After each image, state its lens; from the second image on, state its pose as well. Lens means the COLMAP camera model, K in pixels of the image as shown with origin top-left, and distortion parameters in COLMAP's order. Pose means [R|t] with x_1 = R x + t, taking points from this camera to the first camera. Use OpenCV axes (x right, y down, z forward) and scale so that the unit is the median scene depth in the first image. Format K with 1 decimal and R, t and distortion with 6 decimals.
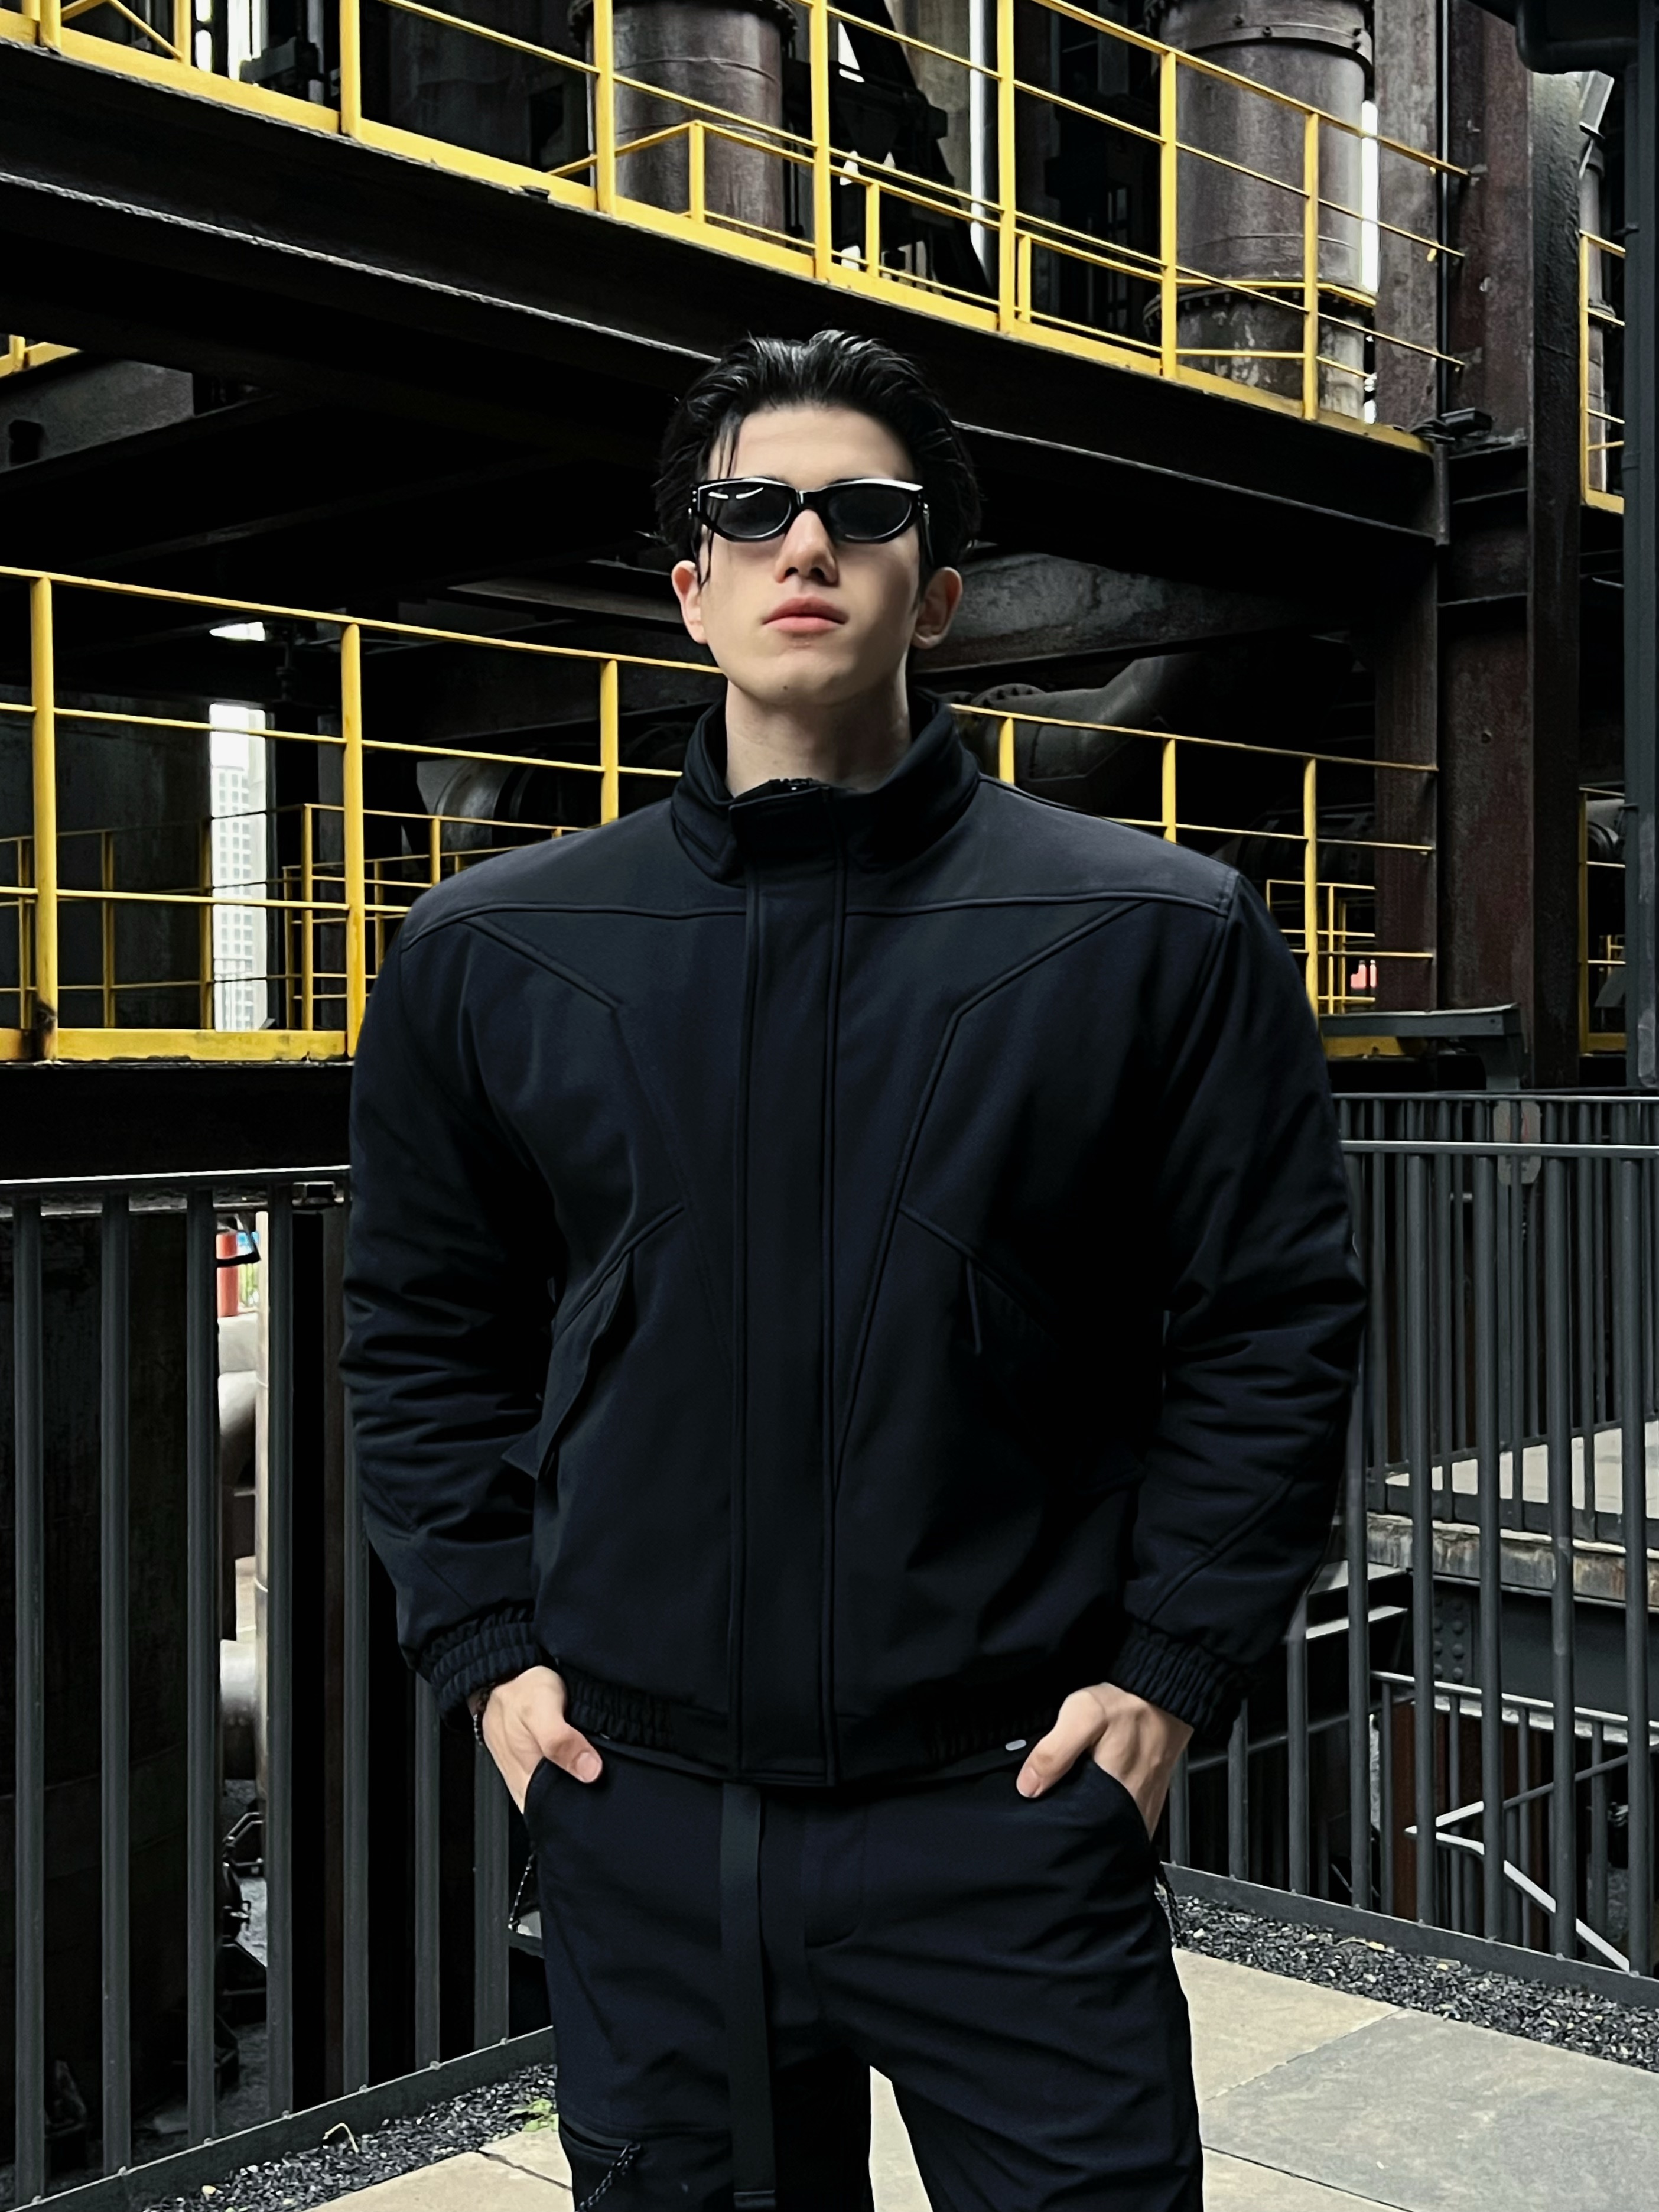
lens RADIAL K [[2807.3, 0, 865.5], [0, 2807.3, 1115.2], [0, 0, 1]] dist [0.050039, -0.172221]
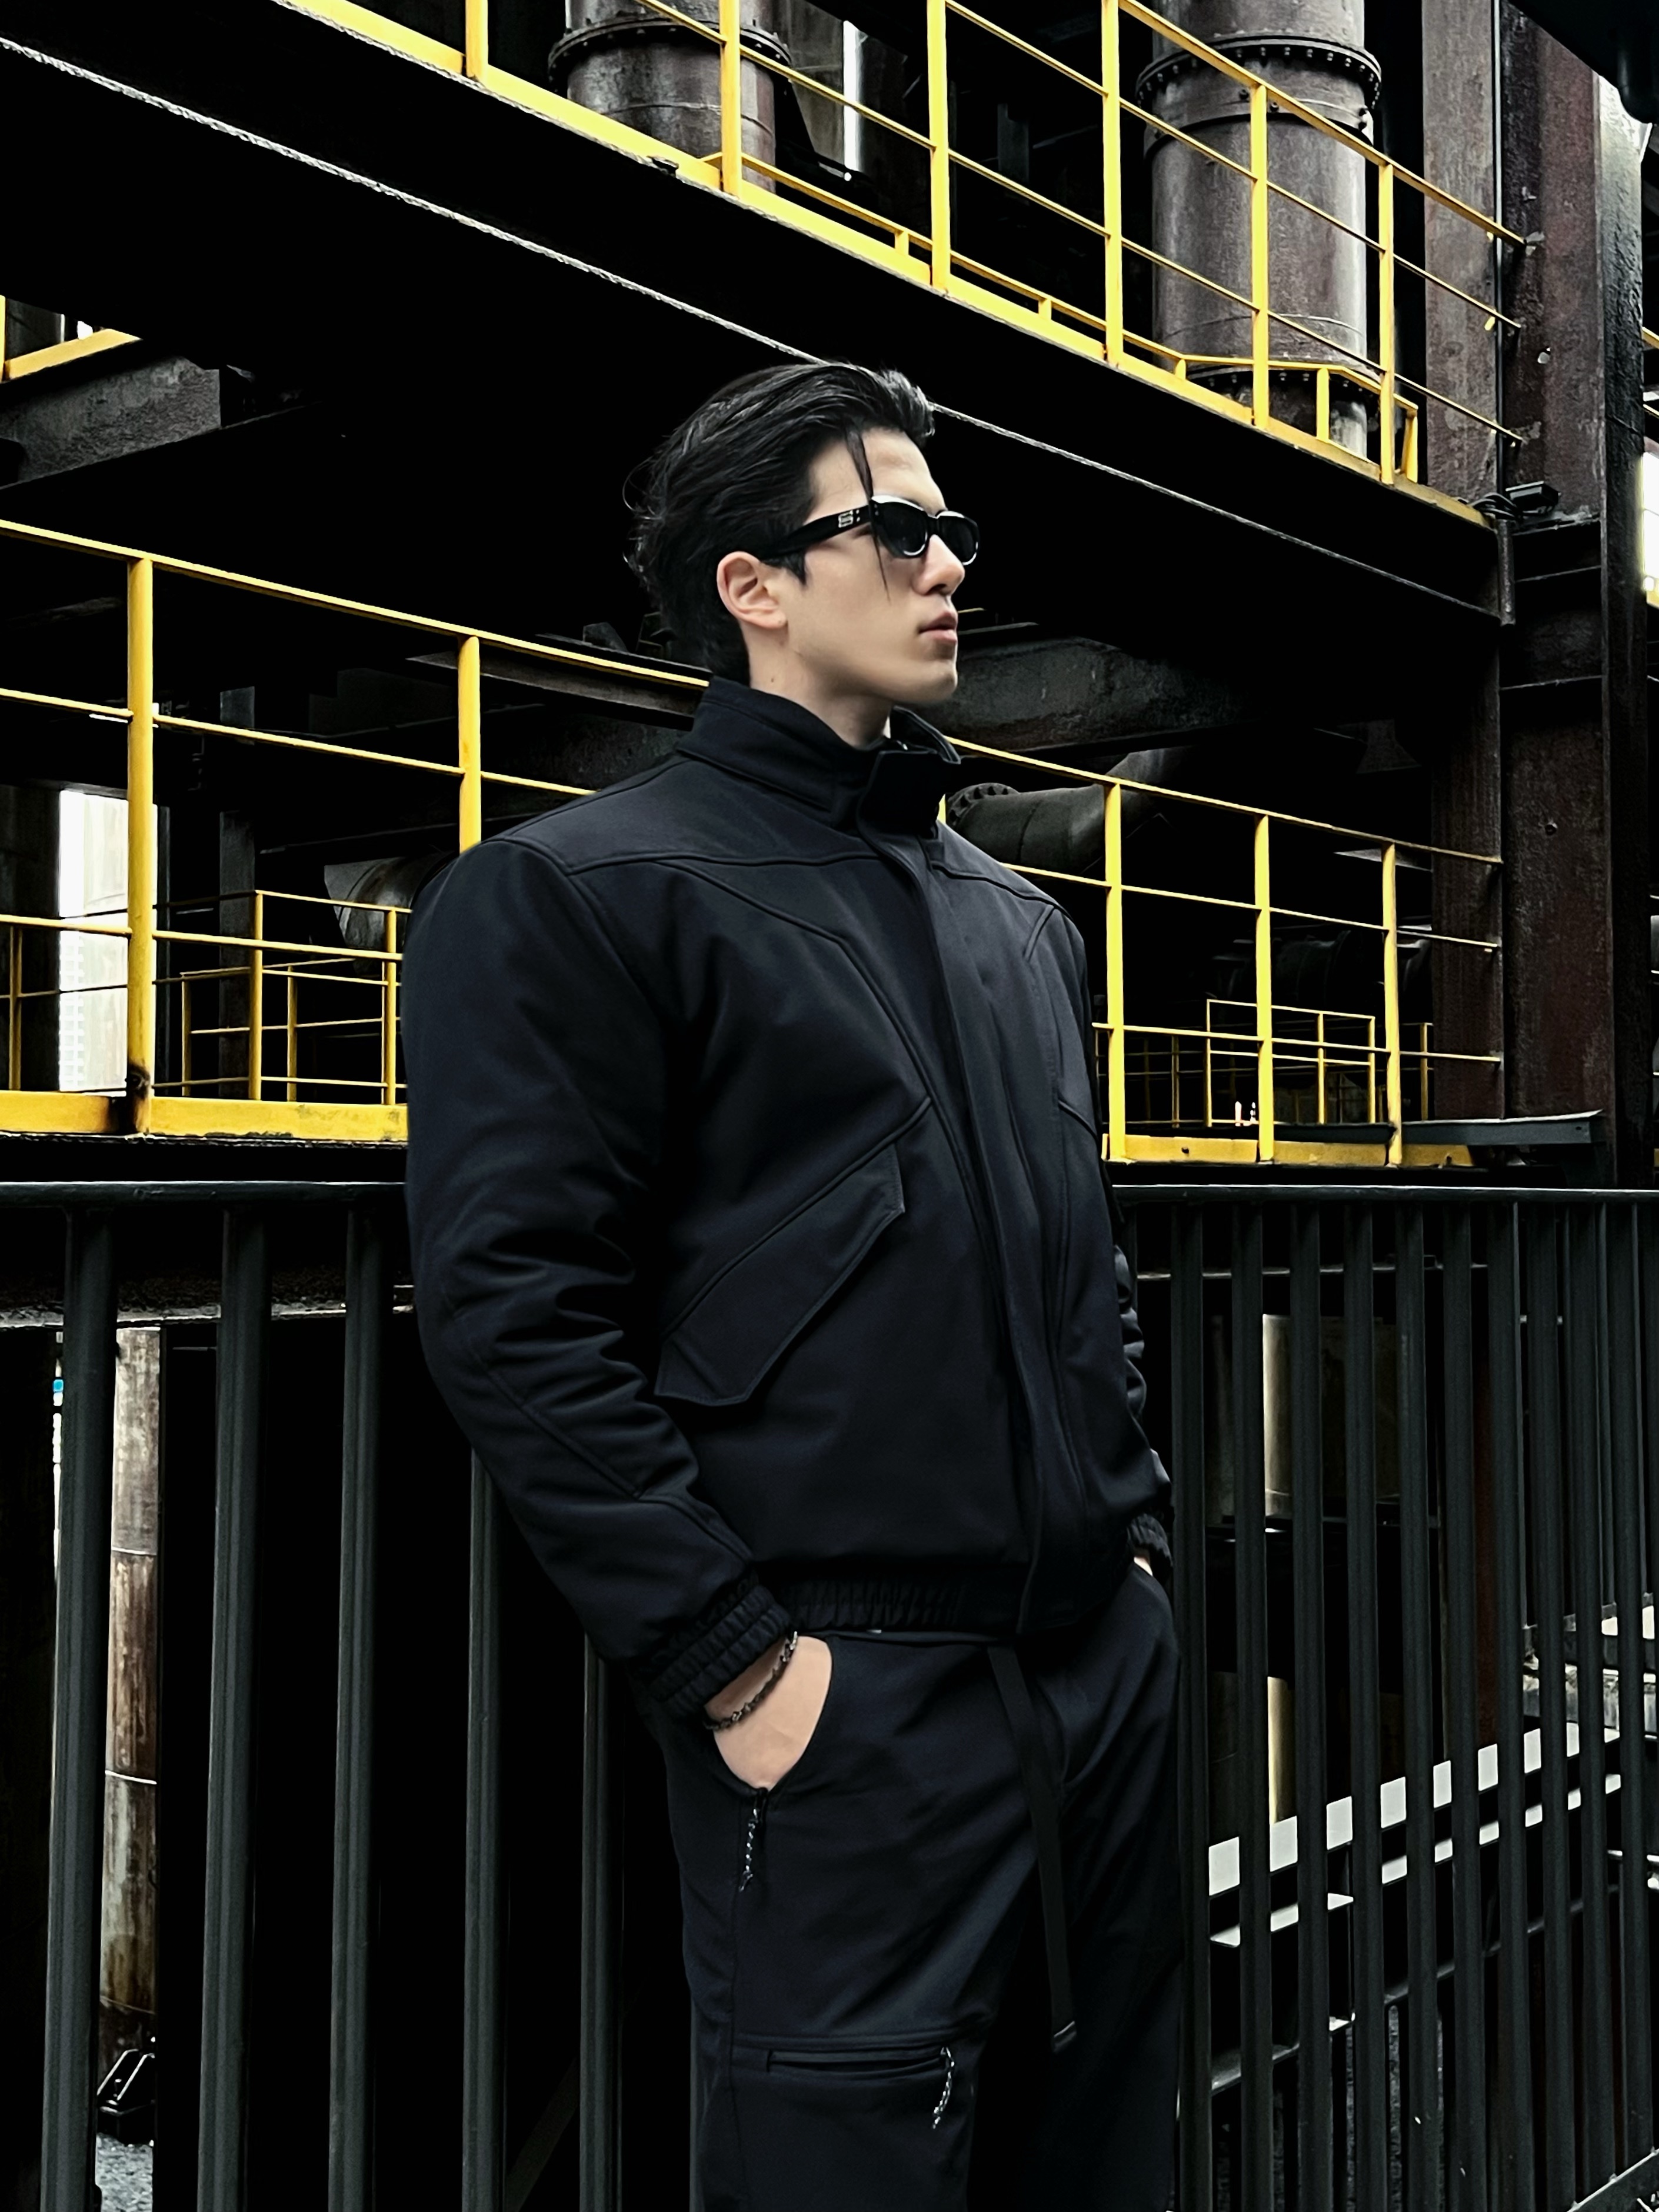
lens RADIAL K [[2748.1, 0, 829.5], [0, 2748.1, 1106.0], [0, 0, 1]] dist [0.055283, -0.187735]
pose [[0.996041, 0.005368, 0.088737, -0.101690], [-0.000081, 0.998230, -0.059473, 0.013070], [-0.088900, 0.059230, 0.994278, 0.111086]]
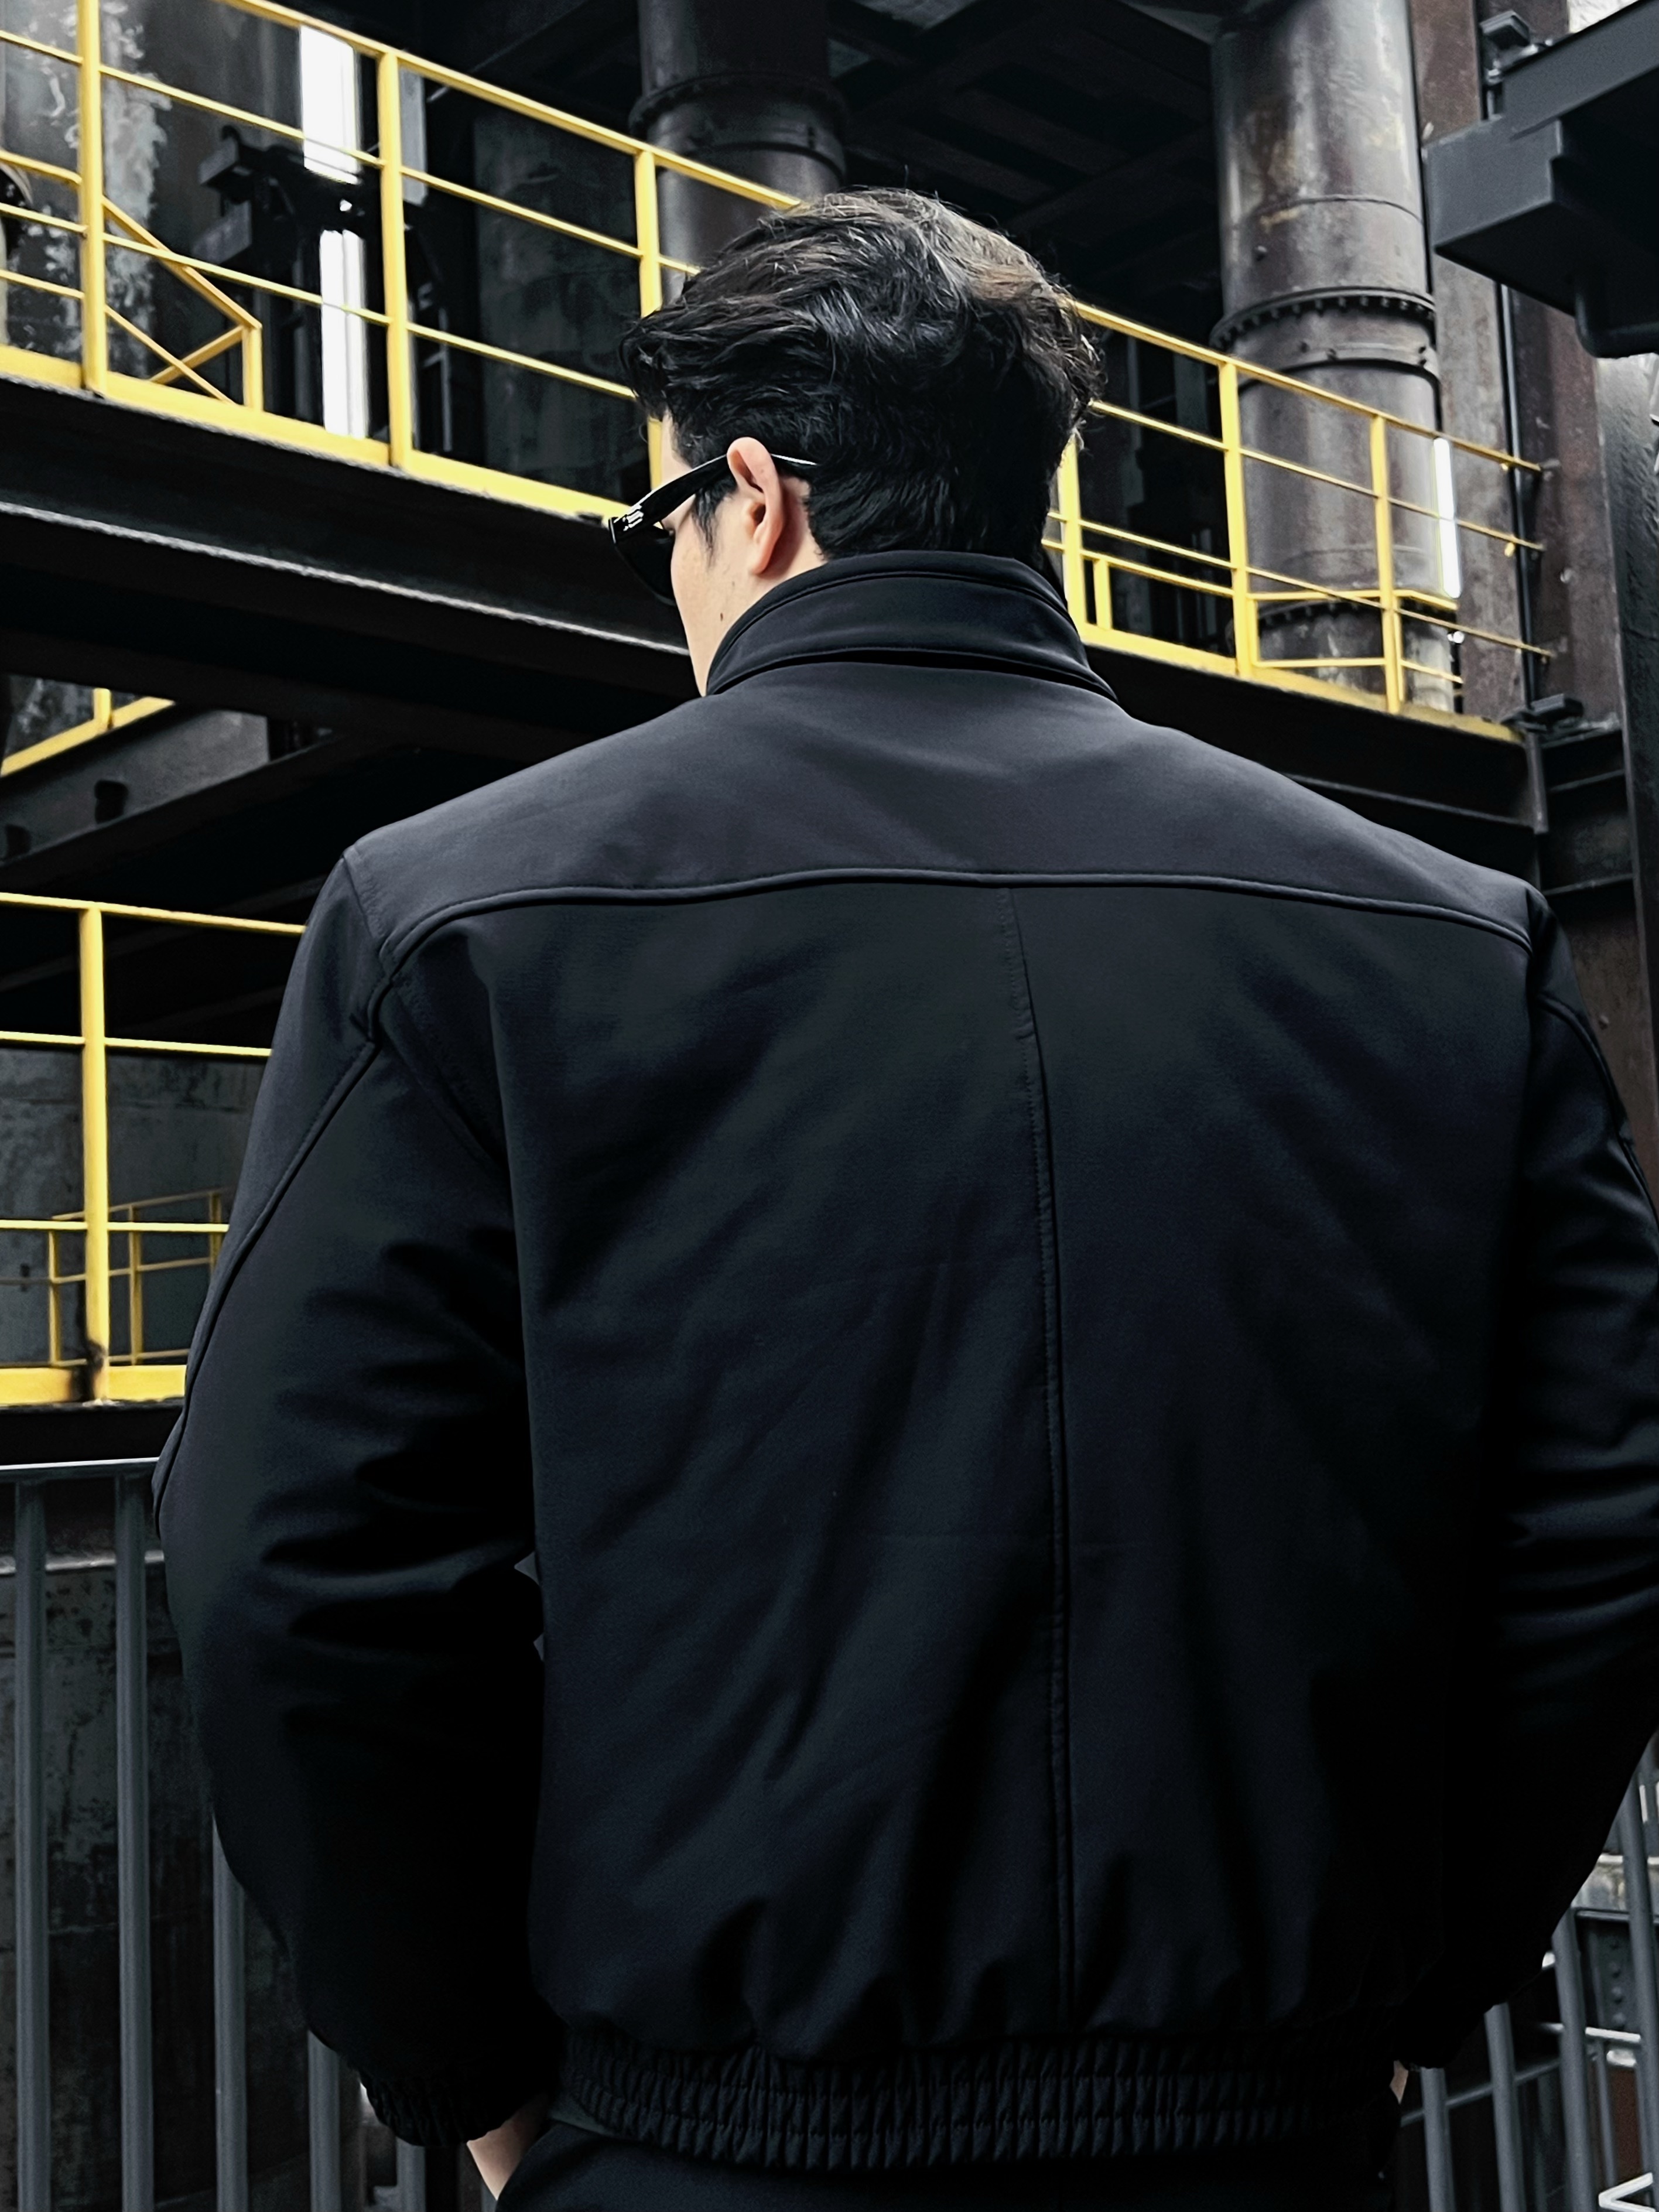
lens RADIAL K [[2764.4, 0, 859.3], [0, 2764.4, 1075.8], [0, 0, 1]] dist [0.101832, -0.307701]
pose [[0.997450, -0.047871, -0.052938, 0.015169], [0.039821, 0.988797, -0.143858, 0.010660], [0.059231, 0.141383, 0.988181, 0.041953]]
